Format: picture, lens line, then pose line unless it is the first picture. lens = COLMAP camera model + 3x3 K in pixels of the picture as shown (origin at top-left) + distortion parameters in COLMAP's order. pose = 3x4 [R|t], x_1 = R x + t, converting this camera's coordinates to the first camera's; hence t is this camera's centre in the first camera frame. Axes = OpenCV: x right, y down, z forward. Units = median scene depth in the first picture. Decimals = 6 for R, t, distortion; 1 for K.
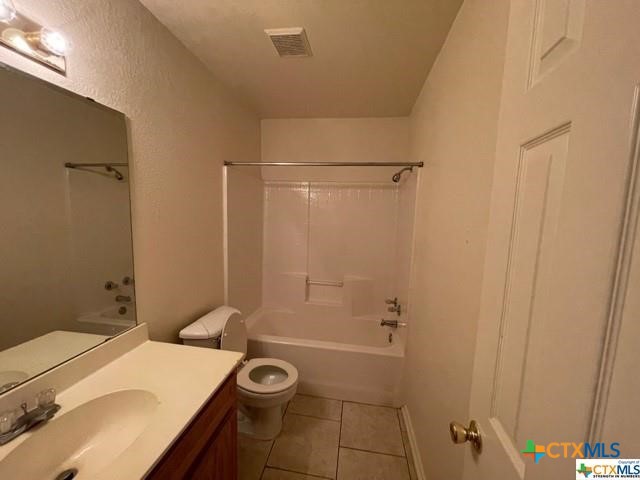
lens RADIAL K [[261.0, 0, 320.9], [0, 261.0, 241.6], [0, 0, 1]] dist [0.000103, -0.000457]
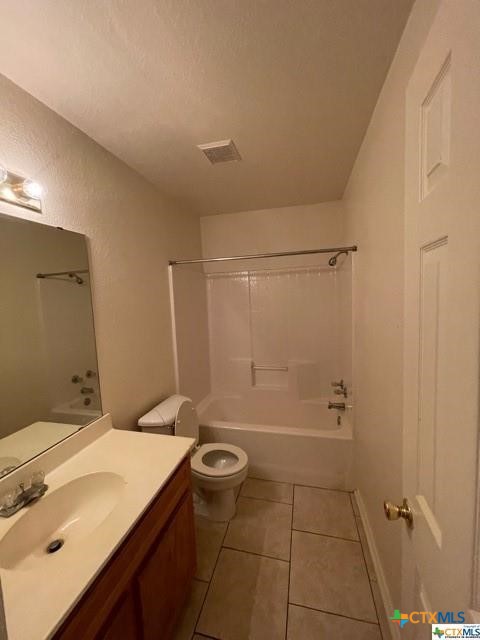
lens RADIAL K [[261.0, 0, 238.7], [0, 261.0, 316.1], [0, 0, 1]] dist [0.000103, -0.000457]
pose [[0.992072, -0.067076, -0.106270, 0.026184], [0.063586, 0.997330, -0.035900, -0.025737], [0.108394, 0.028858, 0.993689, -0.061978]]
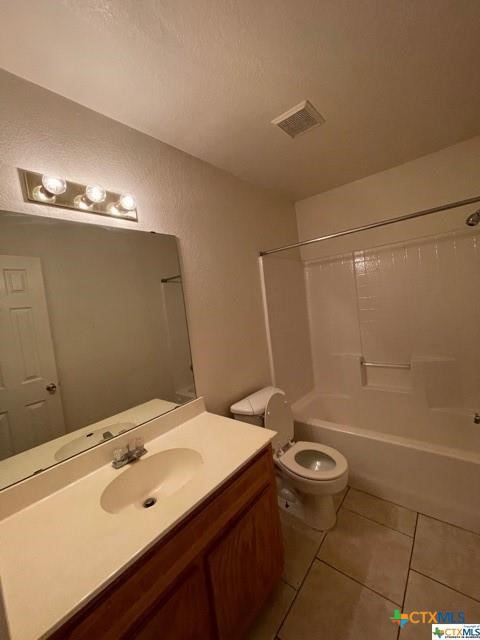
lens RADIAL K [[261.0, 0, 234.8], [0, 261.0, 316.4], [0, 0, 1]] dist [0.000103, -0.000457]
pose [[0.840376, -0.102010, -0.532318, 0.118230], [0.084322, 0.994777, -0.057513, 0.014541], [0.535404, 0.003446, 0.844589, 0.030522]]
